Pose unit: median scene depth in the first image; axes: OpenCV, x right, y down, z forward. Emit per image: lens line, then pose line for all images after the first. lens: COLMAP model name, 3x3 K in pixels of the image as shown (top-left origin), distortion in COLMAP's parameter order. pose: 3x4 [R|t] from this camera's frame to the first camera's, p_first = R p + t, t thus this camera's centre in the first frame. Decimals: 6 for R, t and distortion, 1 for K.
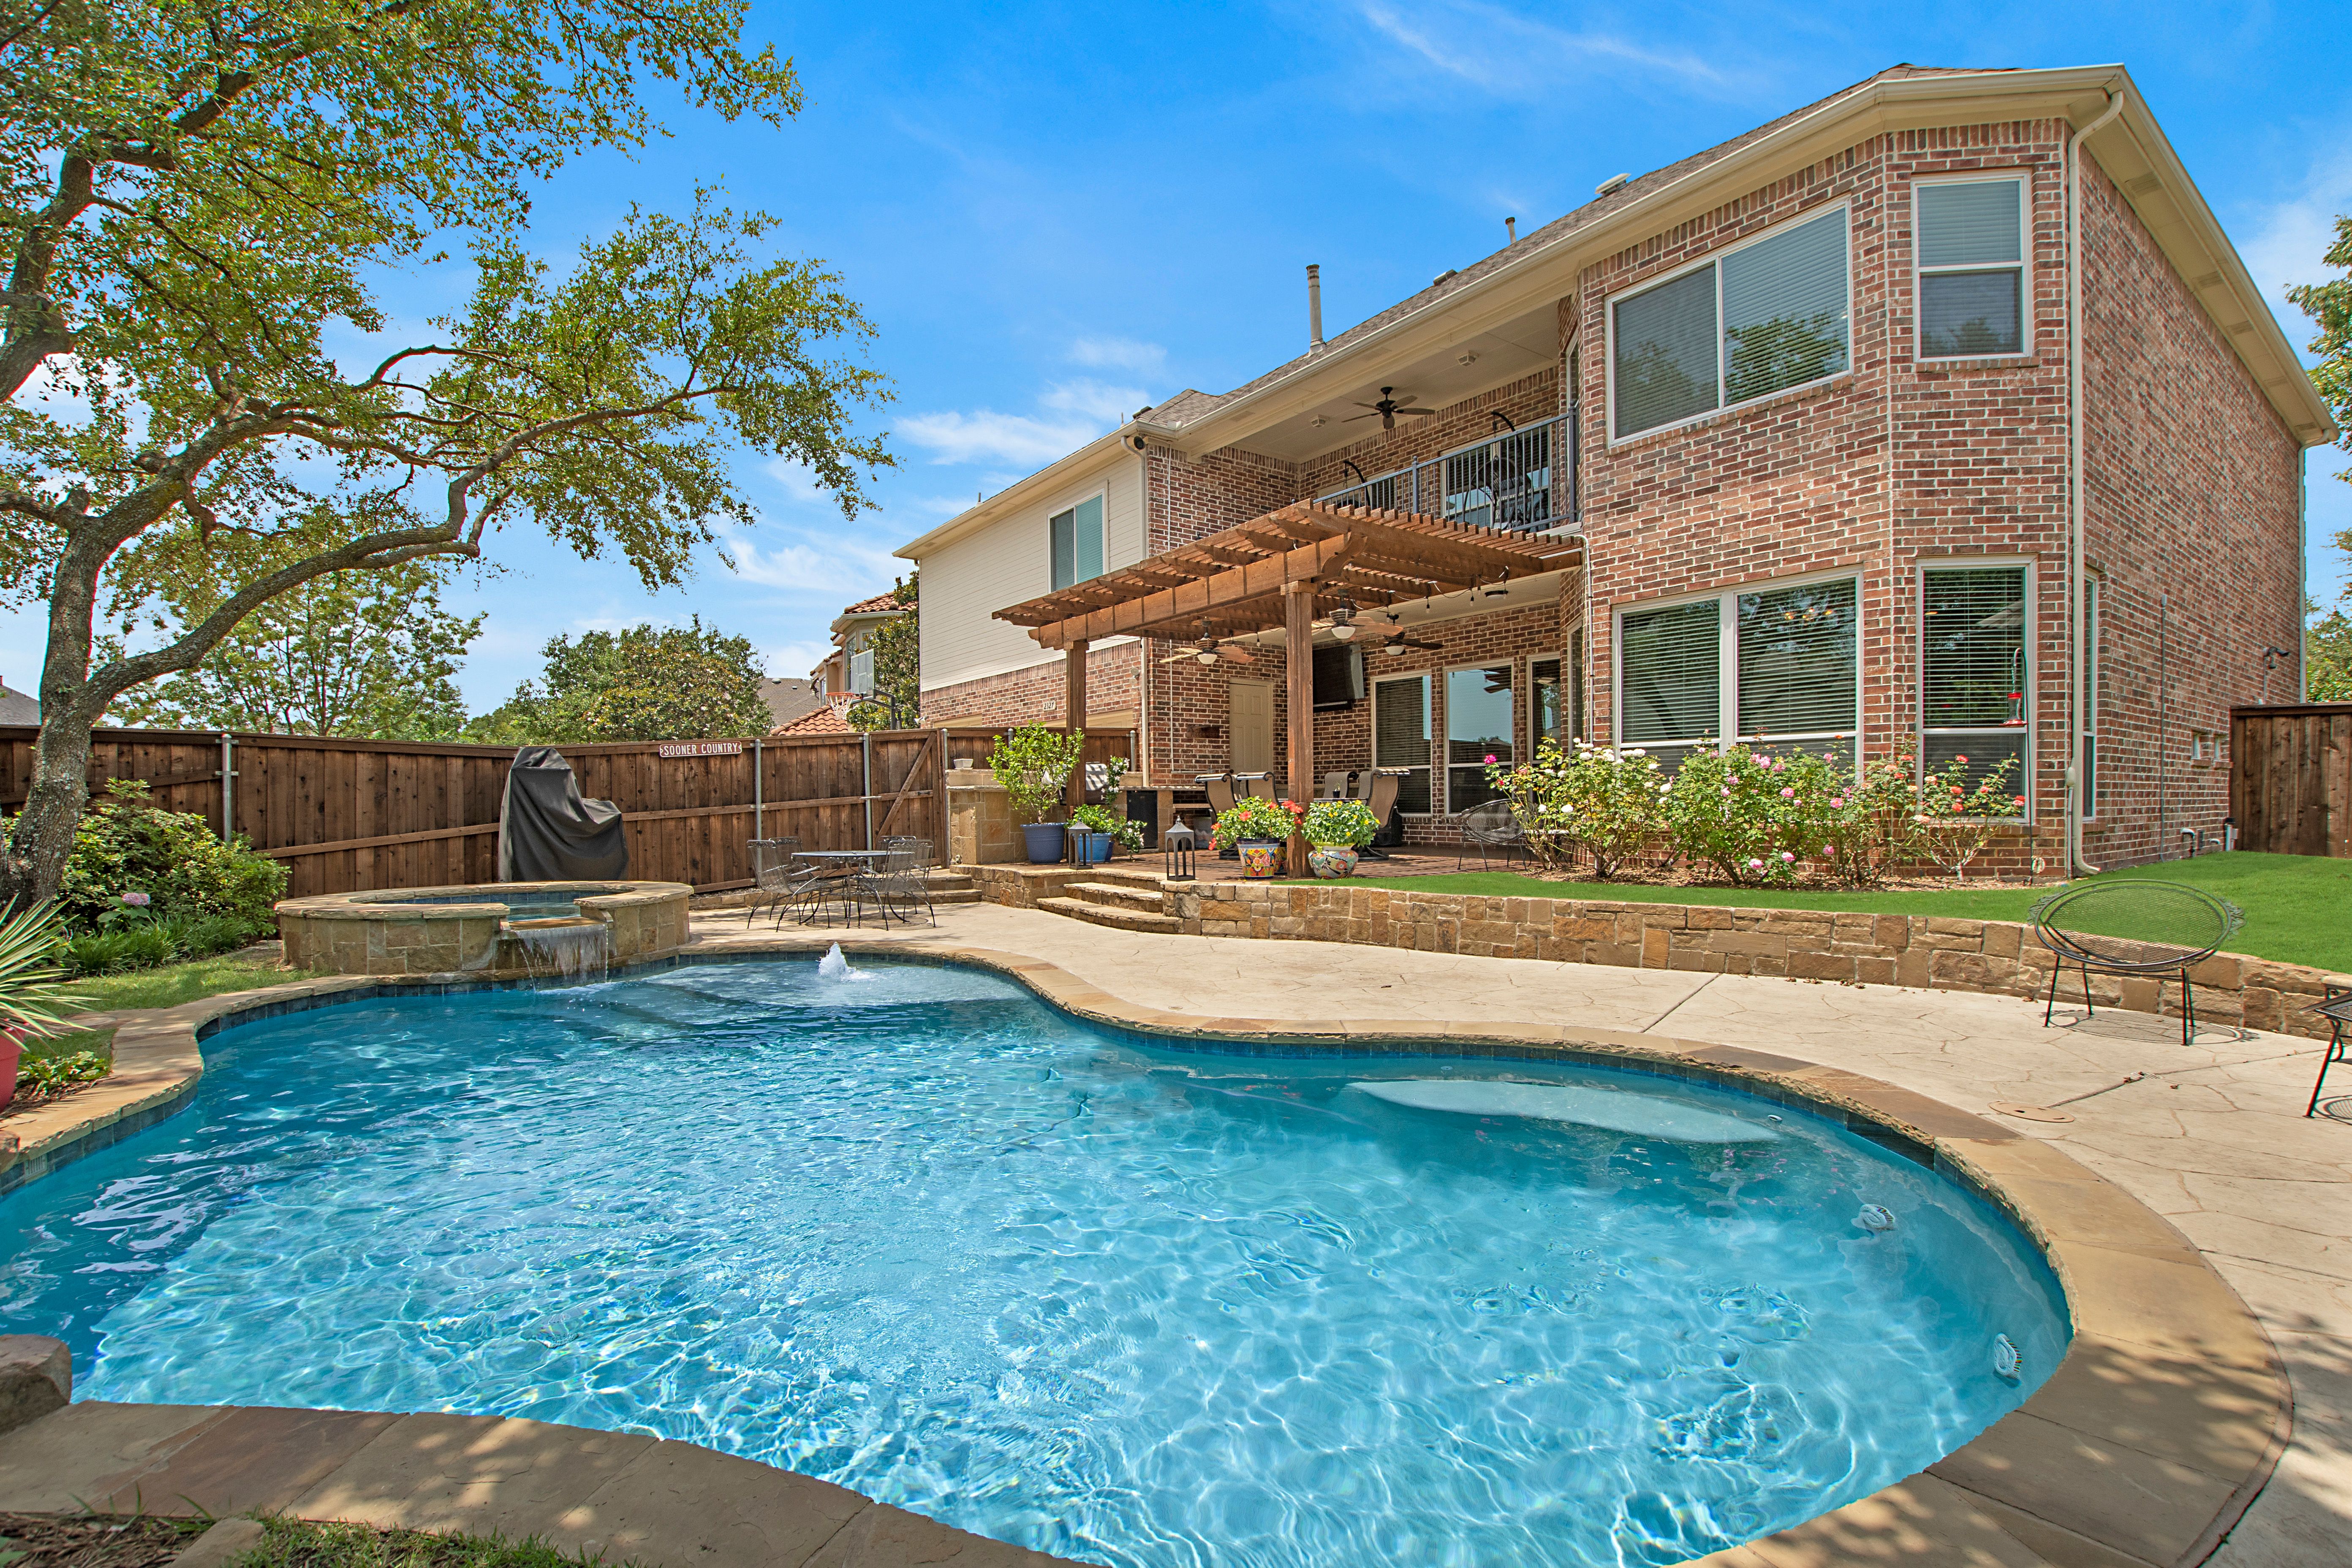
lens RADIAL K [[1038.3, 0, 1169.3], [0, 1038.3, 790.7], [0, 0, 1]] dist [-0.039980, 0.007305]
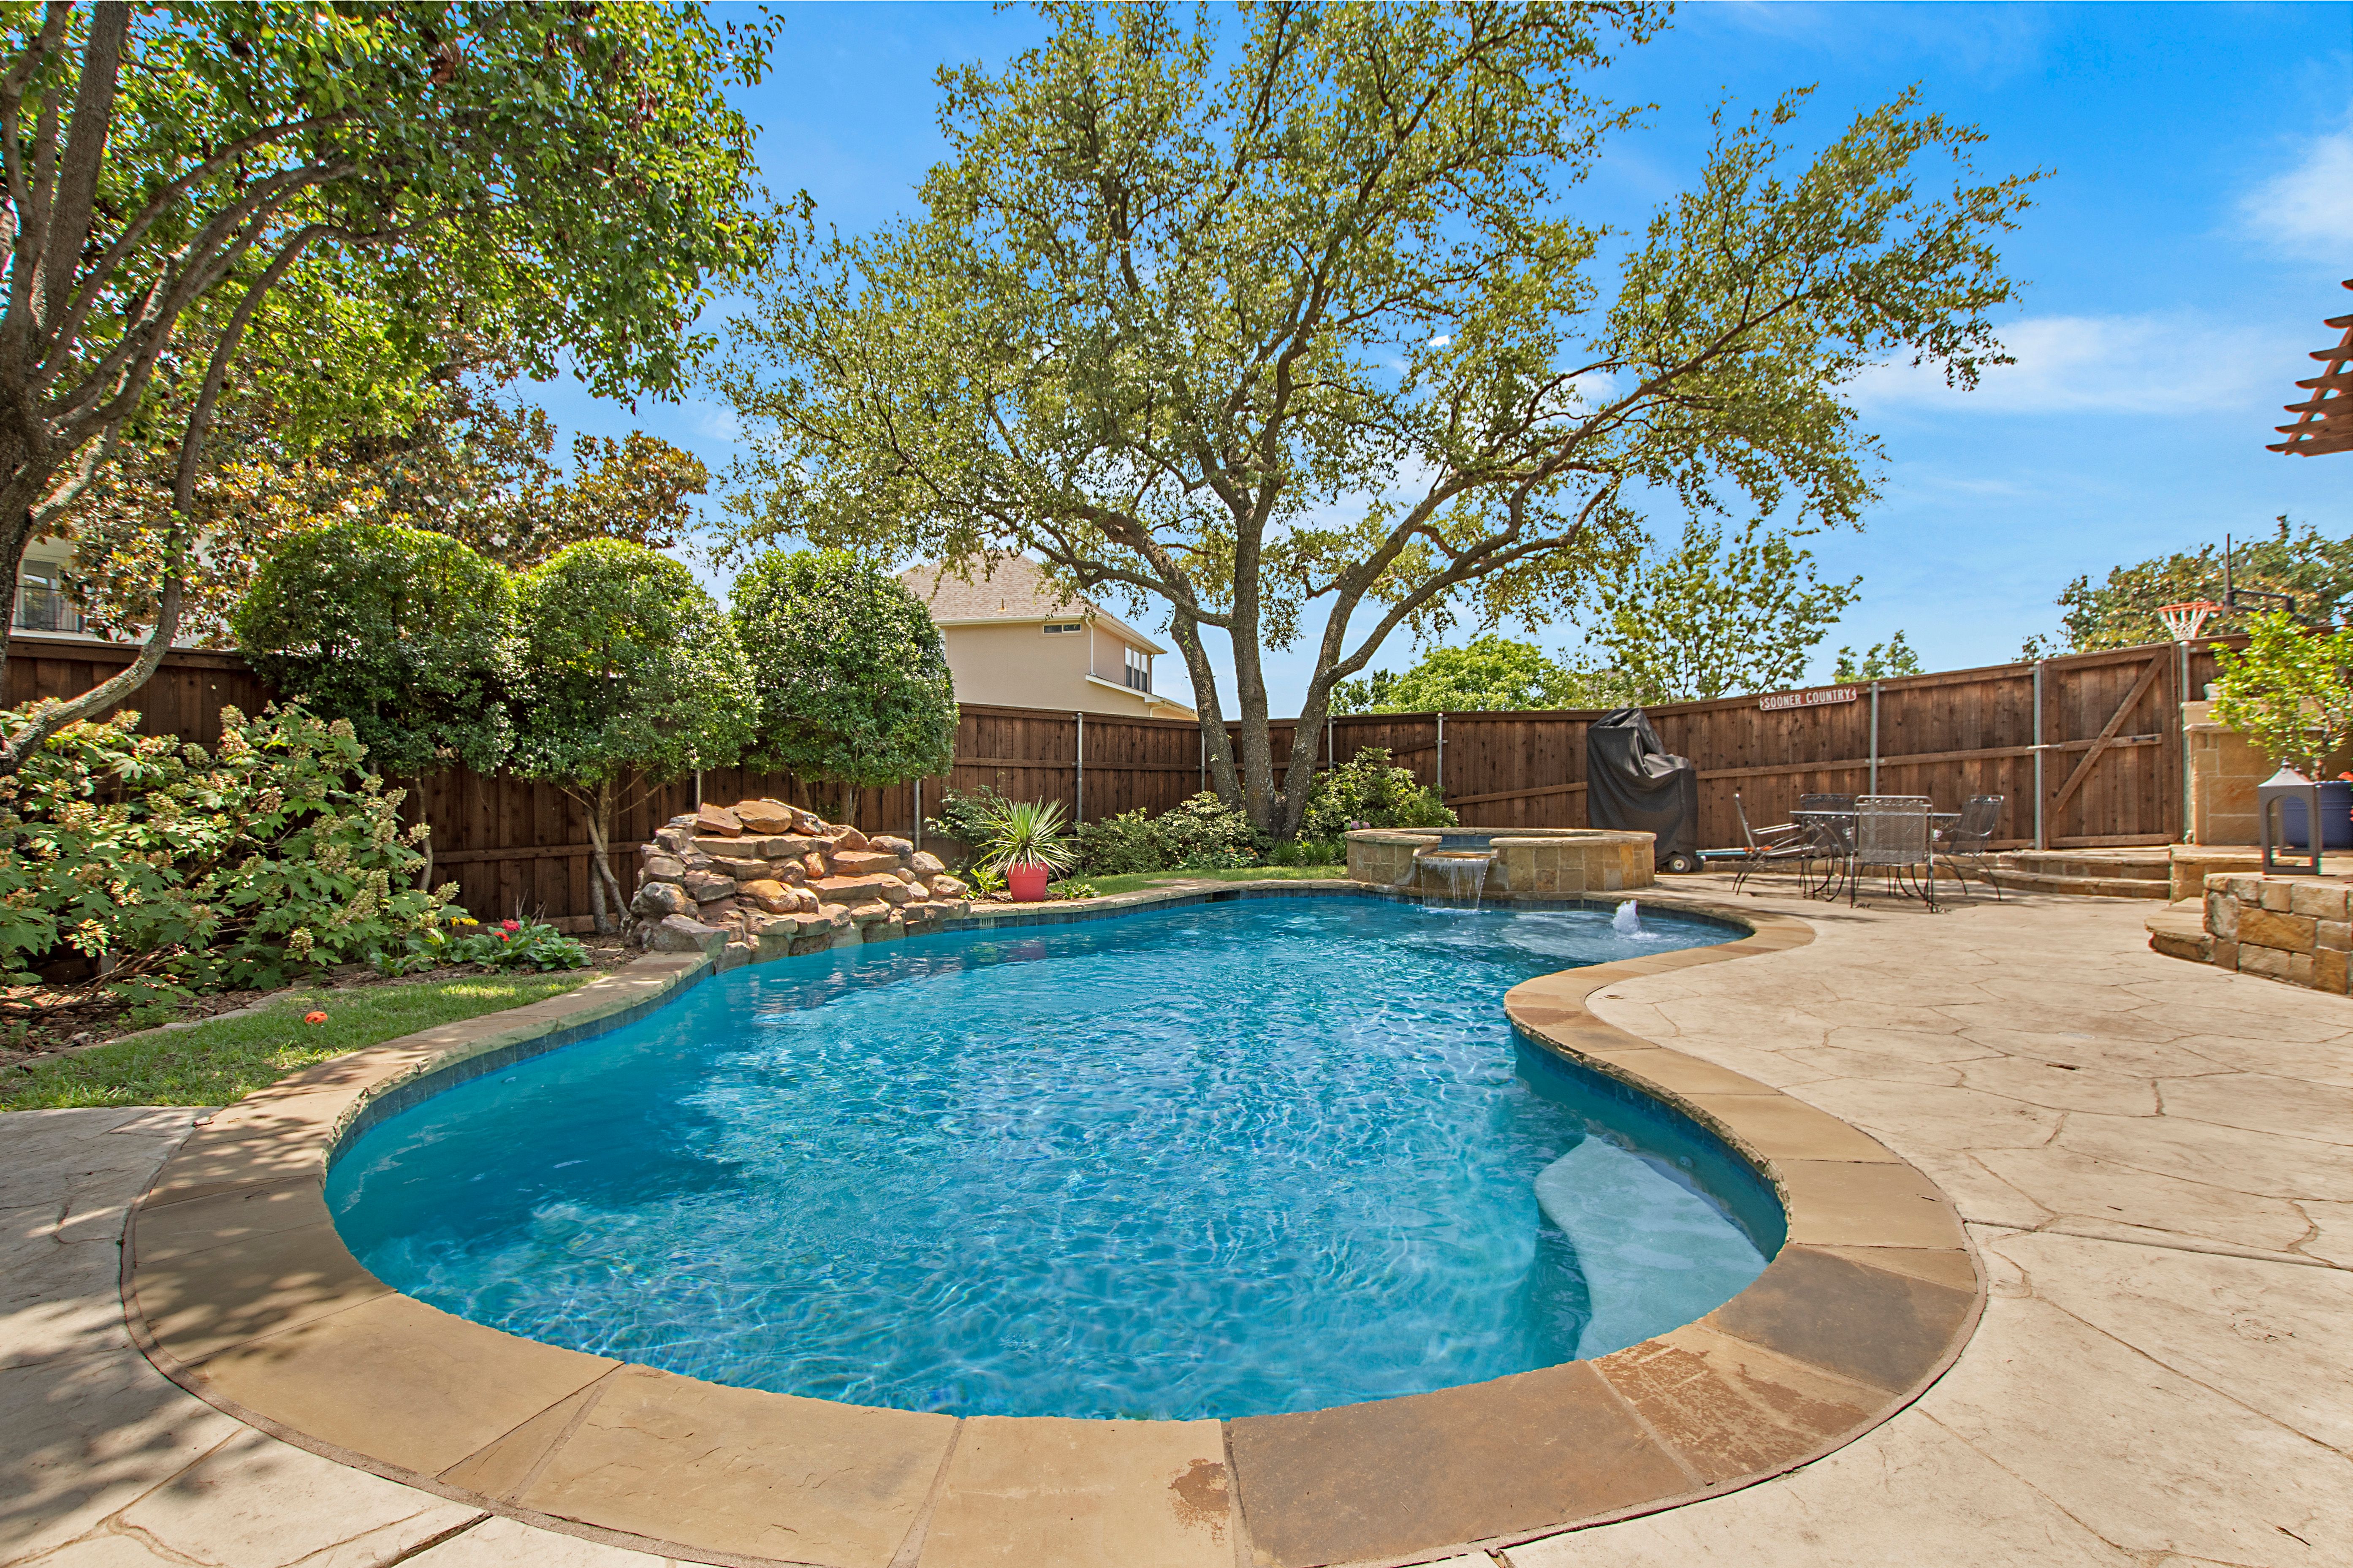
lens RADIAL K [[1061.3, 0, 1185.6], [0, 1061.3, 780.6], [0, 0, 1]] dist [-0.026748, 0.001598]
pose [[0.239696, -0.000932, -0.970847, 0.315315], [0.014935, 0.999885, 0.002728, 0.020782], [0.970733, -0.015153, 0.239683, 0.239846]]
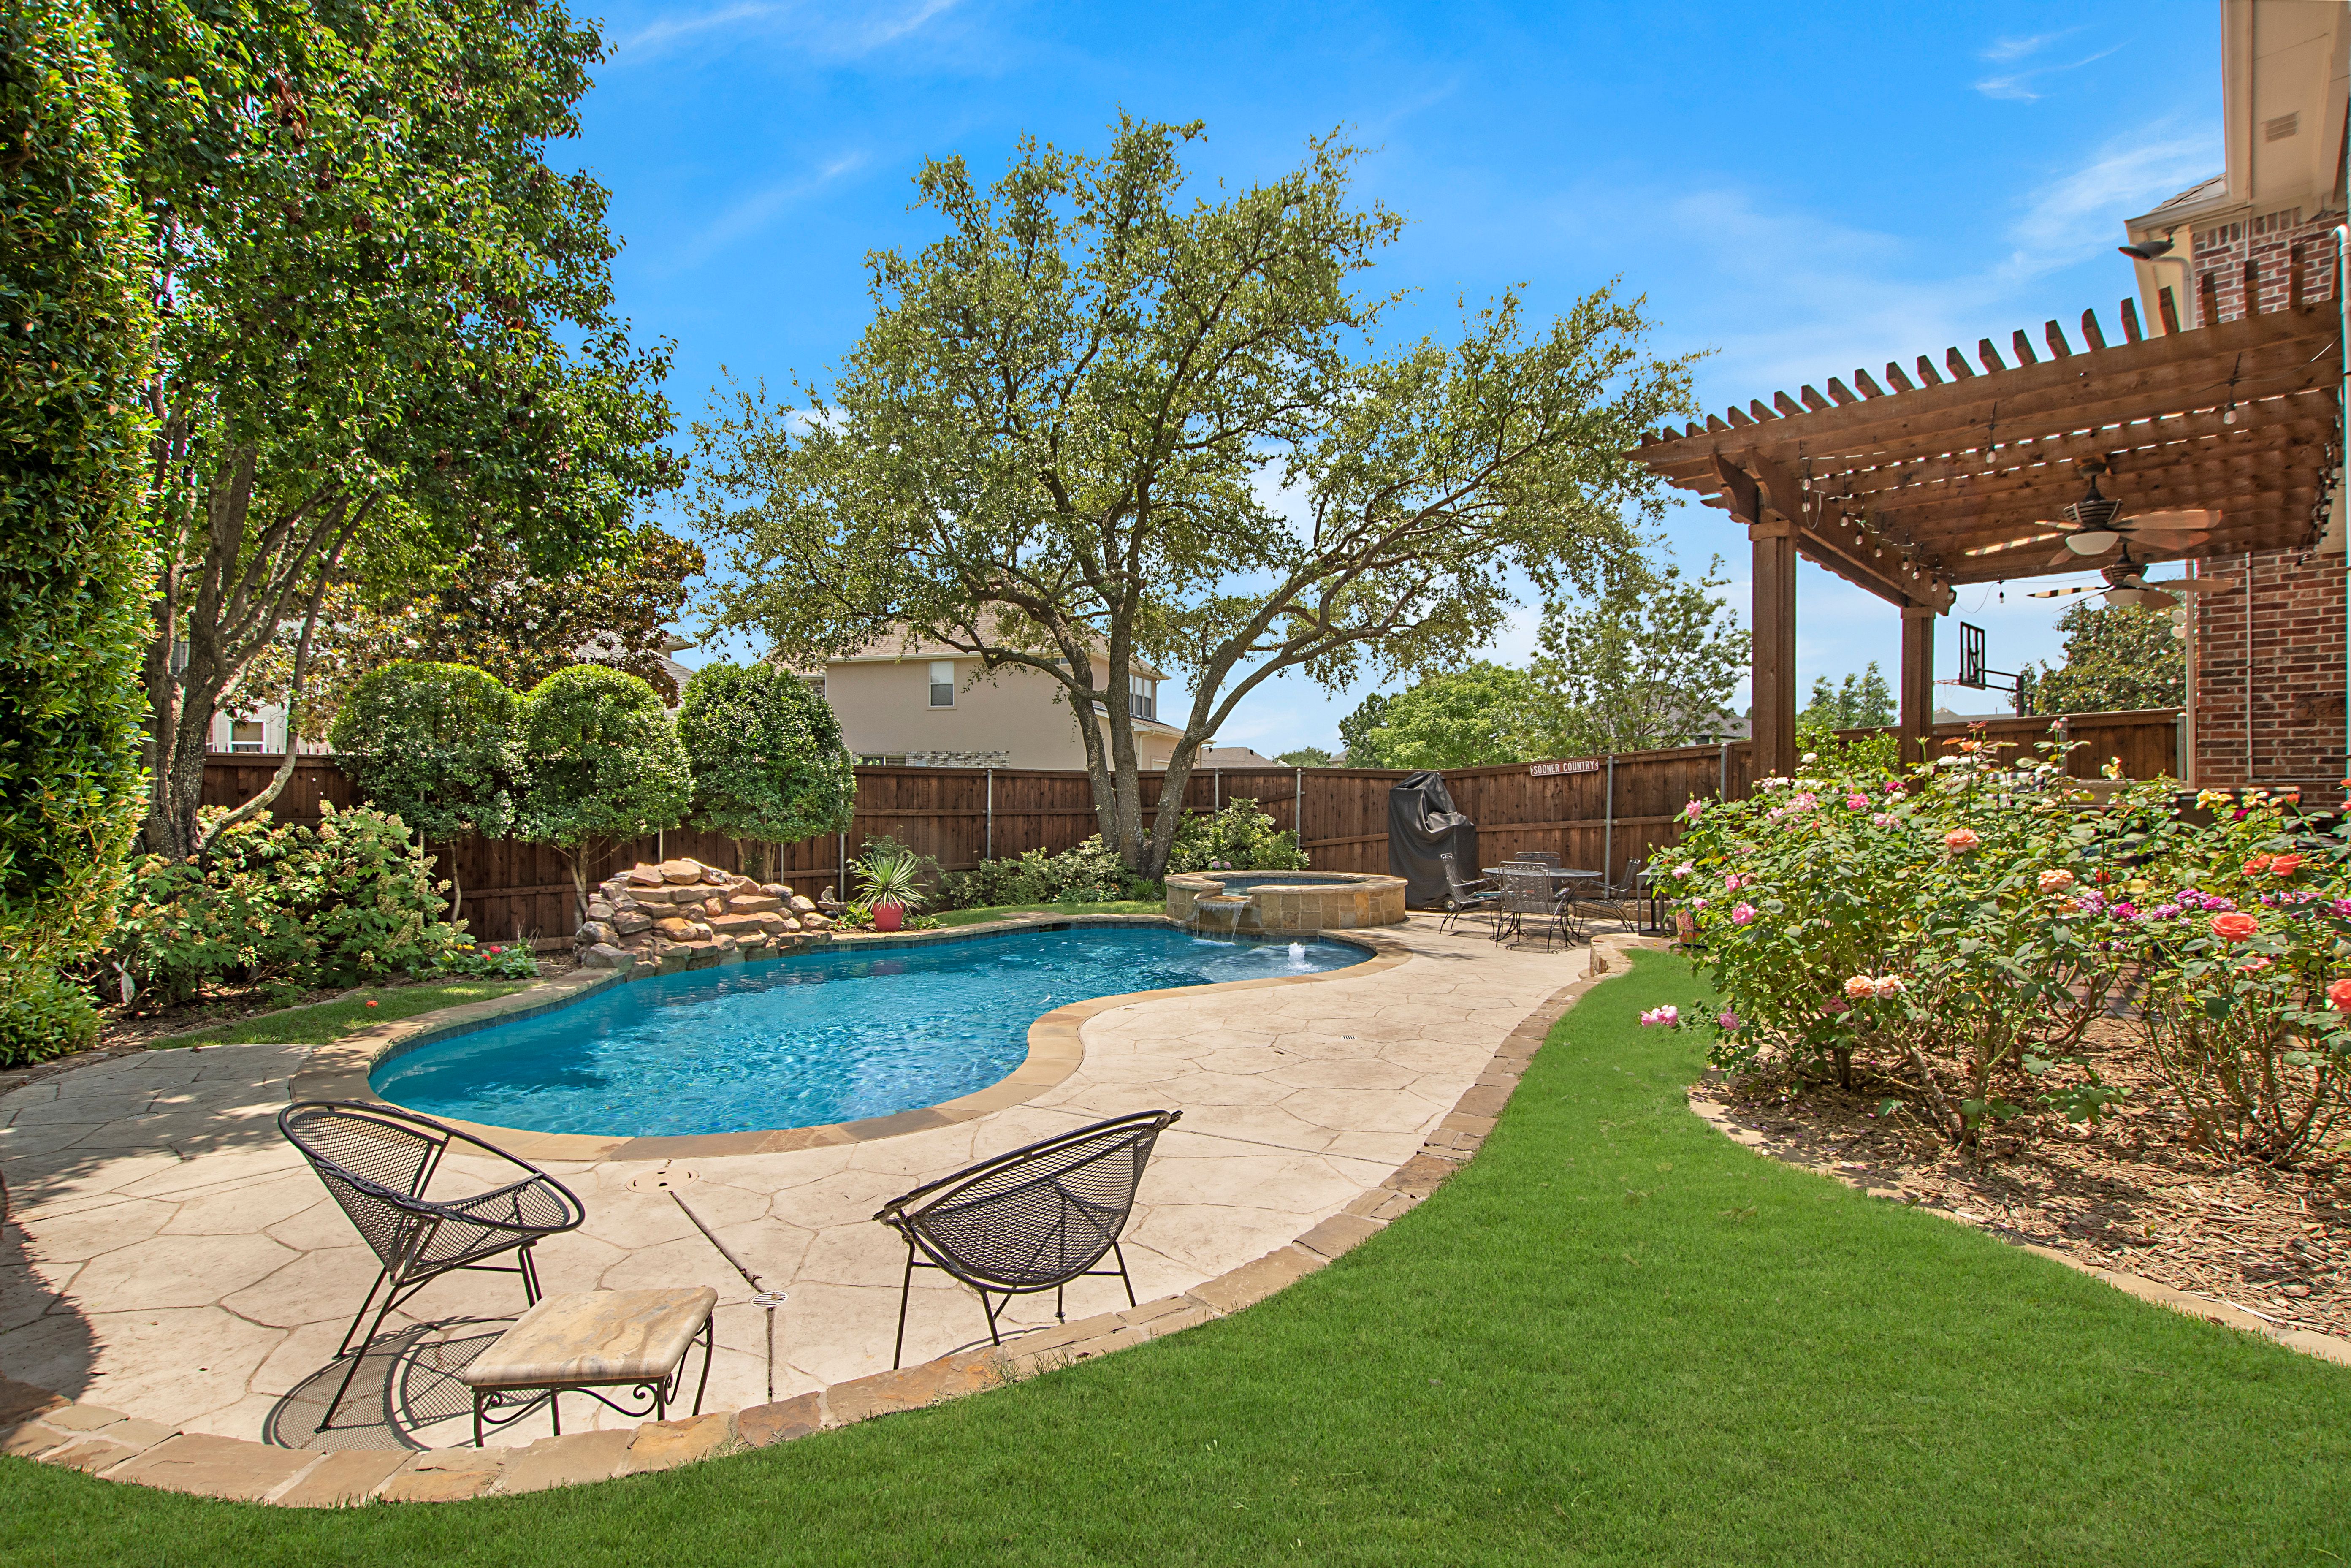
lens RADIAL K [[1072.9, 0, 1175.5], [0, 1072.9, 784.0], [0, 0, 1]] dist [-0.024849, -0.000474]
pose [[0.179492, -0.003428, -0.983753, 0.587860], [0.009070, 0.999957, -0.001830, -0.024943], [0.983718, -0.008594, 0.179515, 0.385193]]
